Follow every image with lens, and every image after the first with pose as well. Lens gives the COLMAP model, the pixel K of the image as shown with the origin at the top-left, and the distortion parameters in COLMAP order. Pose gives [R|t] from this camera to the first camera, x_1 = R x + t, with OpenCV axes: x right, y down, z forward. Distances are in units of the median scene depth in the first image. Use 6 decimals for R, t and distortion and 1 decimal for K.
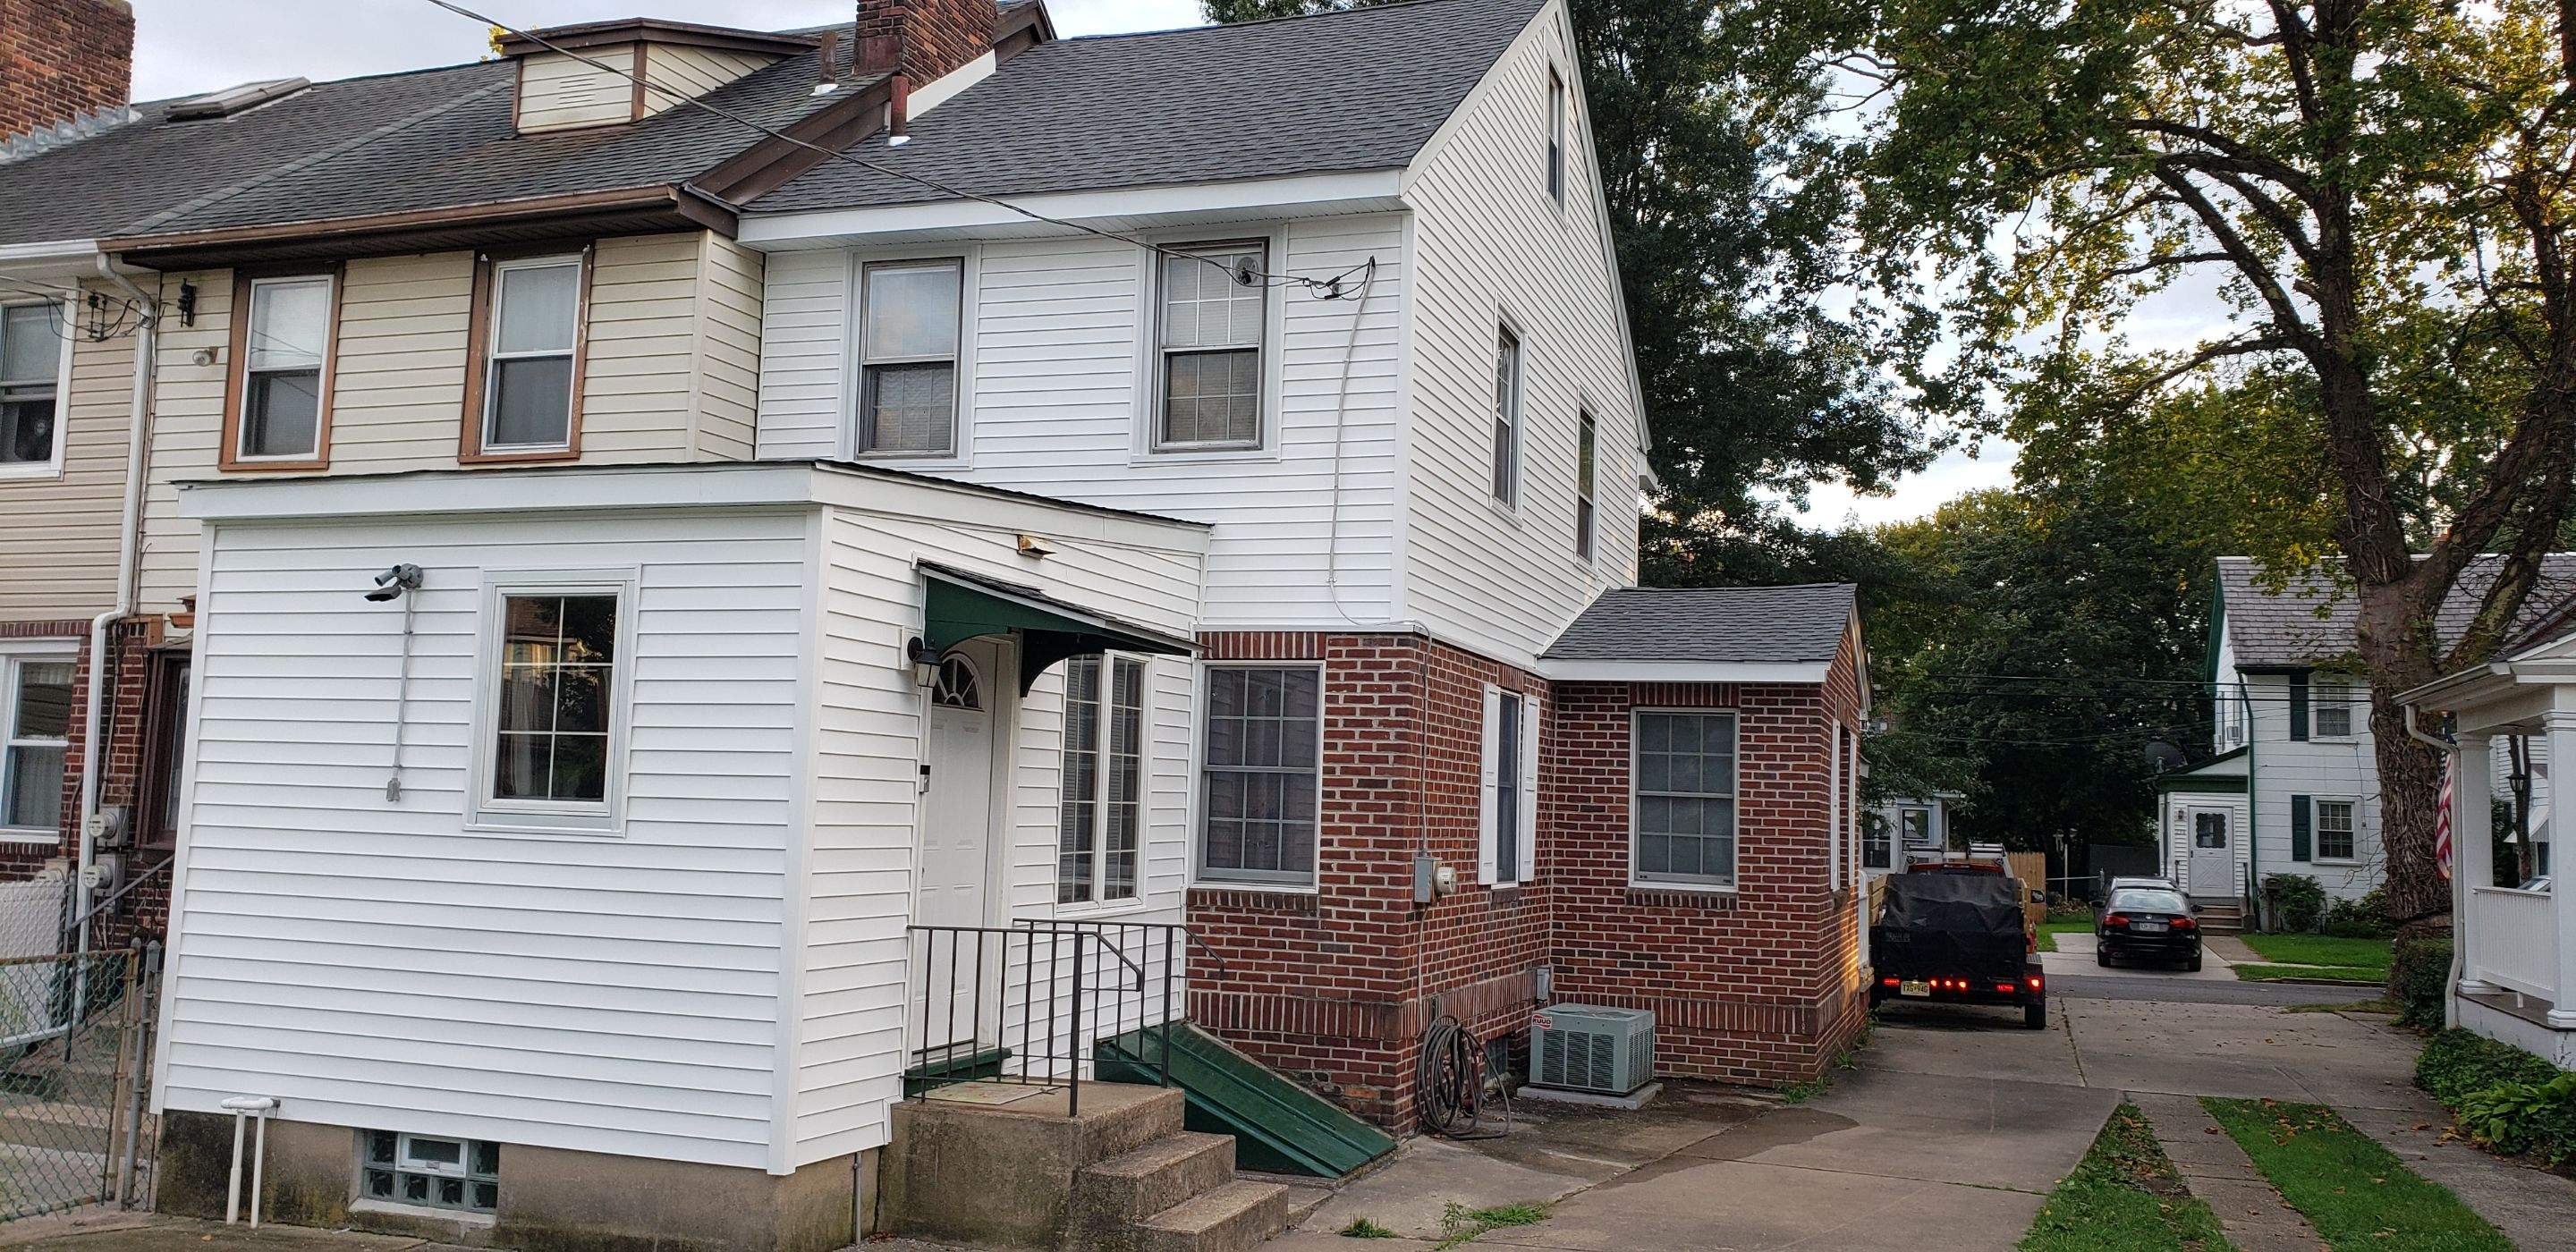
lens RADIAL K [[2025.3, 0, 1284.0], [0, 2025.3, 639.5], [0, 0, 1]] dist [0.031749, -0.026762]
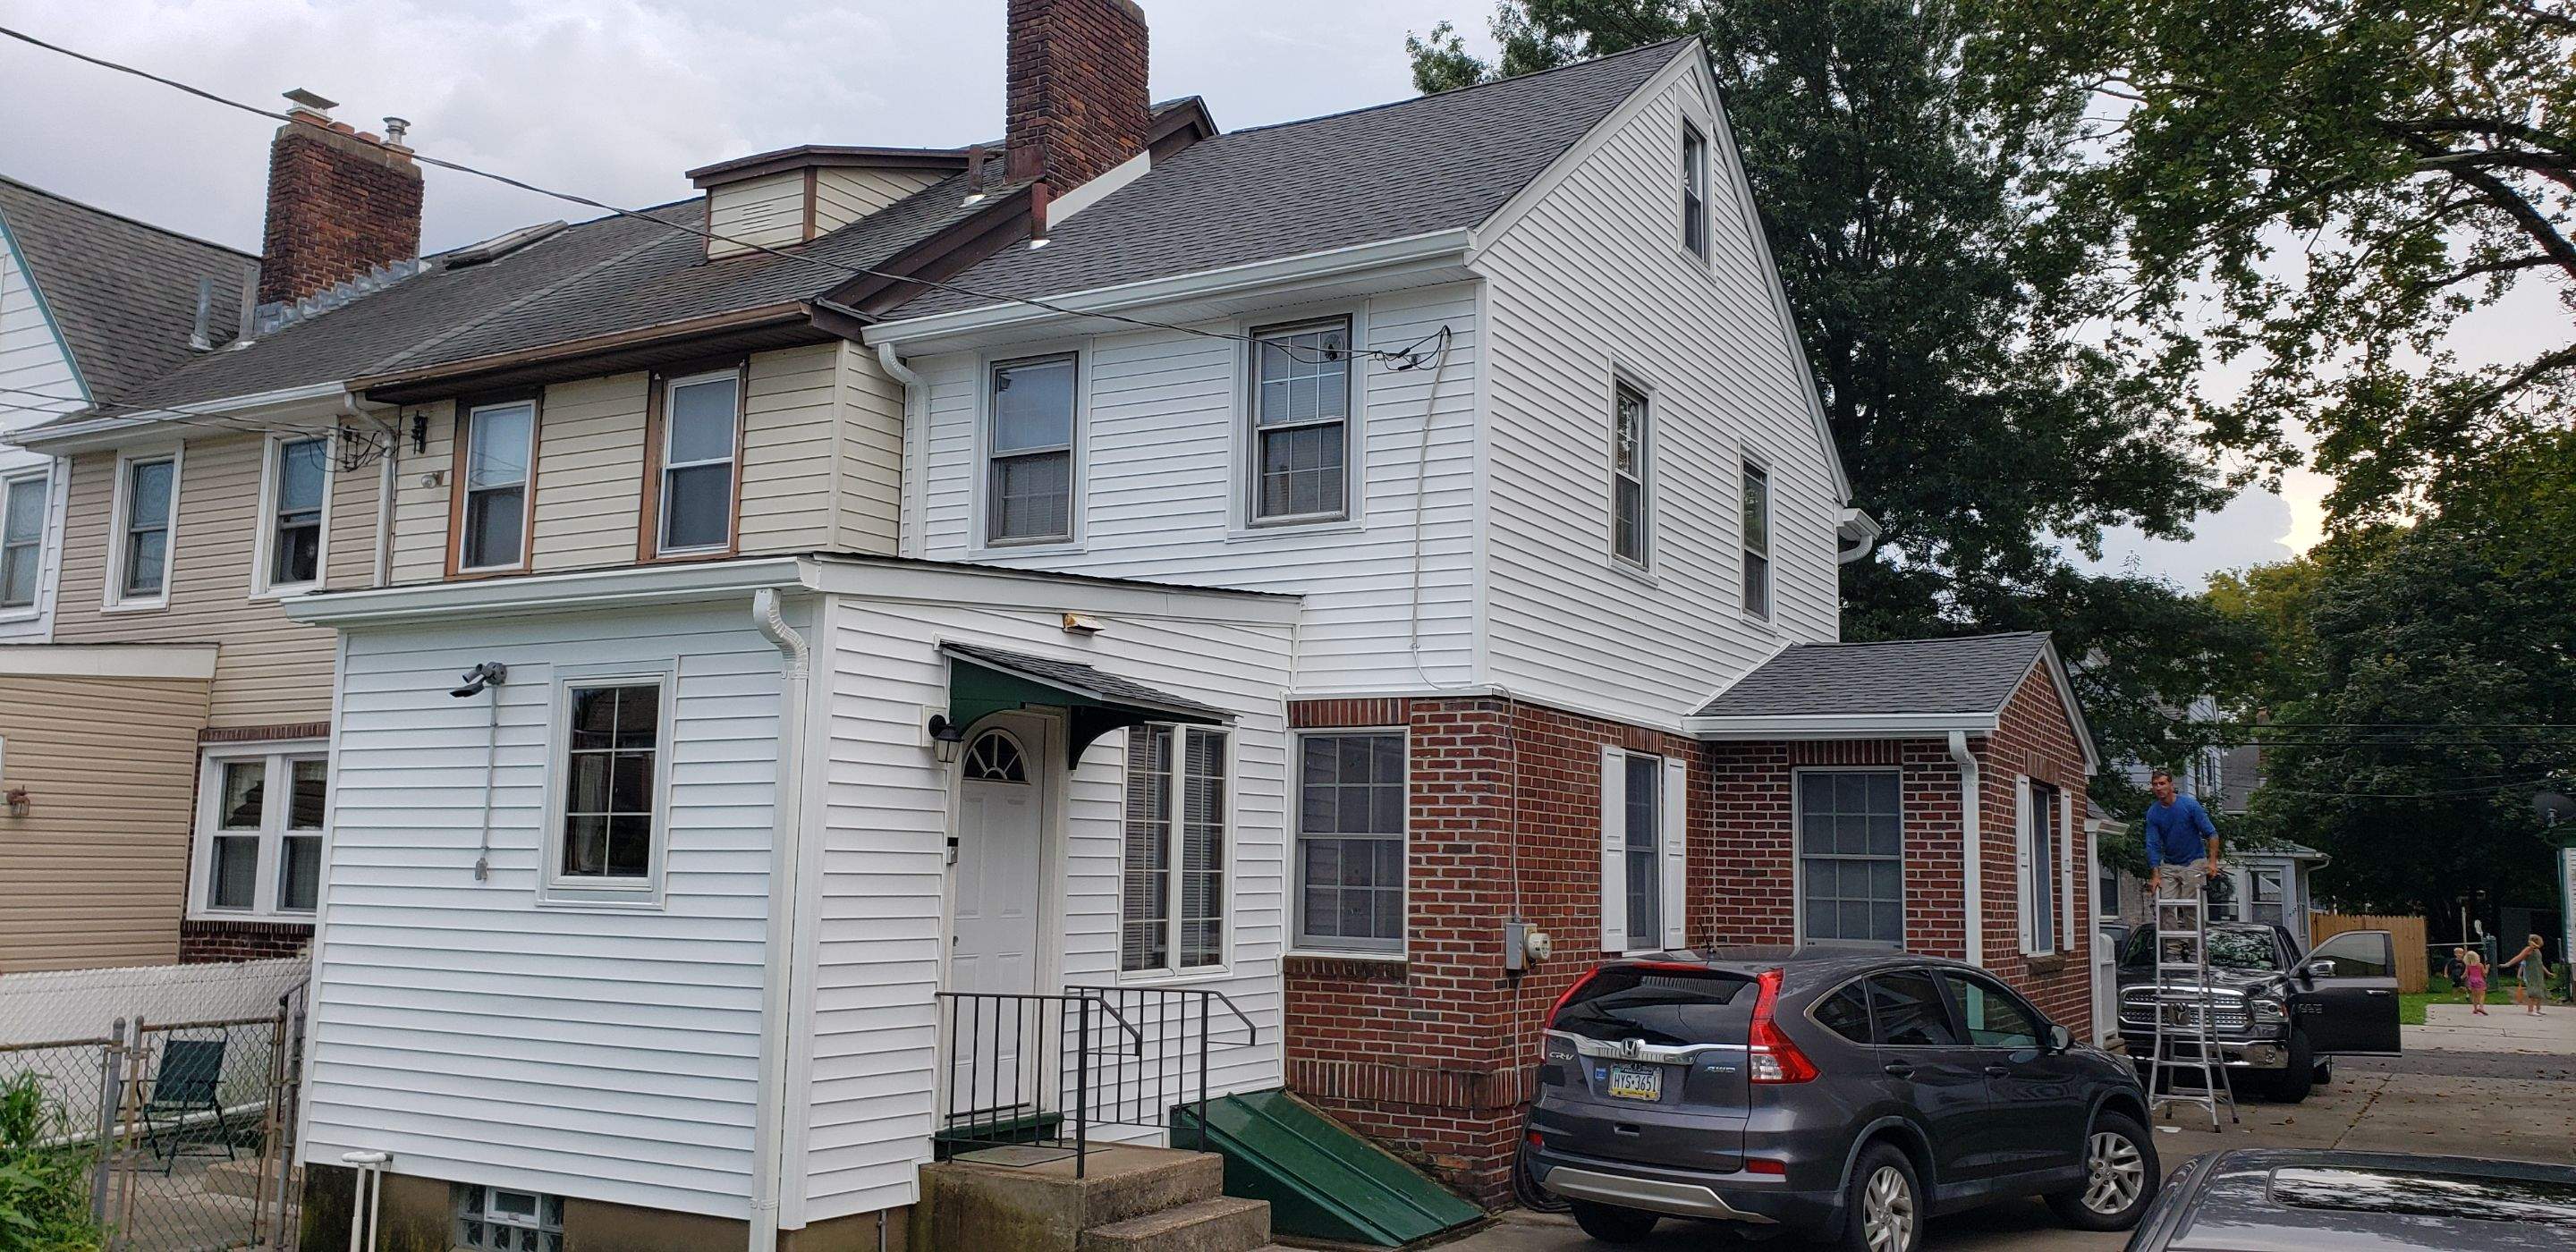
lens RADIAL K [[2025.3, 0, 1275.2], [0, 2025.3, 632.3], [0, 0, 1]] dist [0.031749, -0.026762]
pose [[0.983754, -0.035477, -0.175980, 0.111201], [0.028399, 0.998689, -0.042578, 0.003612], [0.177259, 0.036889, 0.983473, -0.001012]]
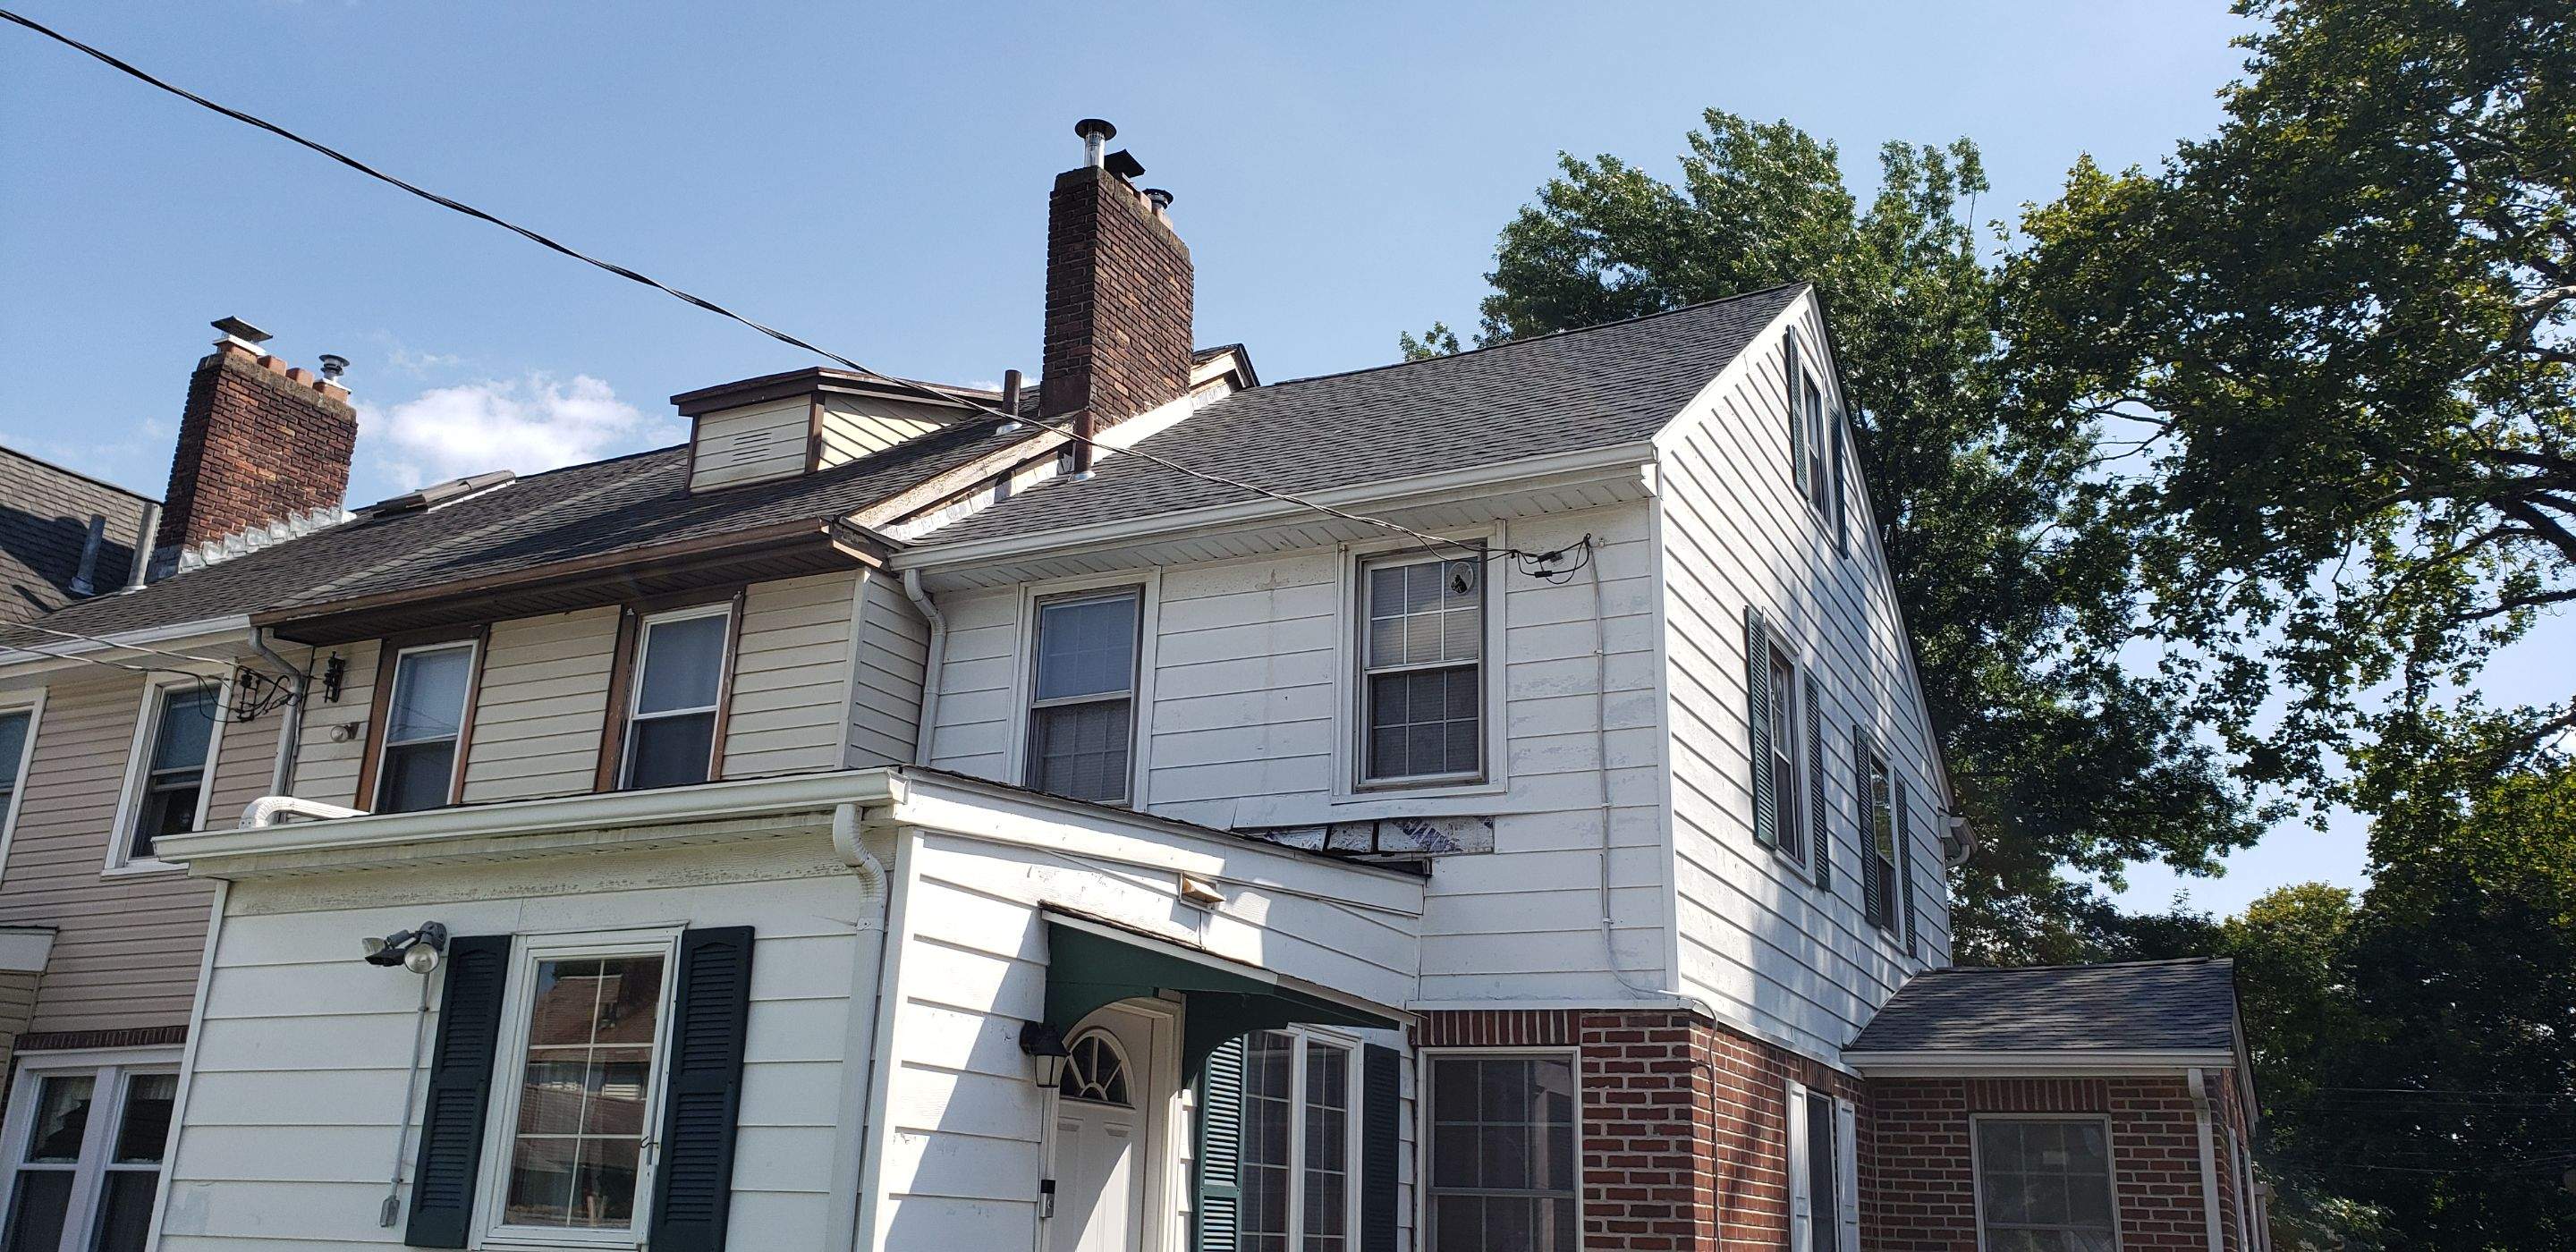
lens RADIAL K [[2025.3, 0, 1256.6], [0, 2025.3, 583.4], [0, 0, 1]] dist [0.031749, -0.026762]
pose [[0.991089, -0.039874, -0.127097, 0.002492], [0.009409, 0.972719, -0.231797, 0.013927], [0.132872, 0.228535, 0.964426, 0.146566]]
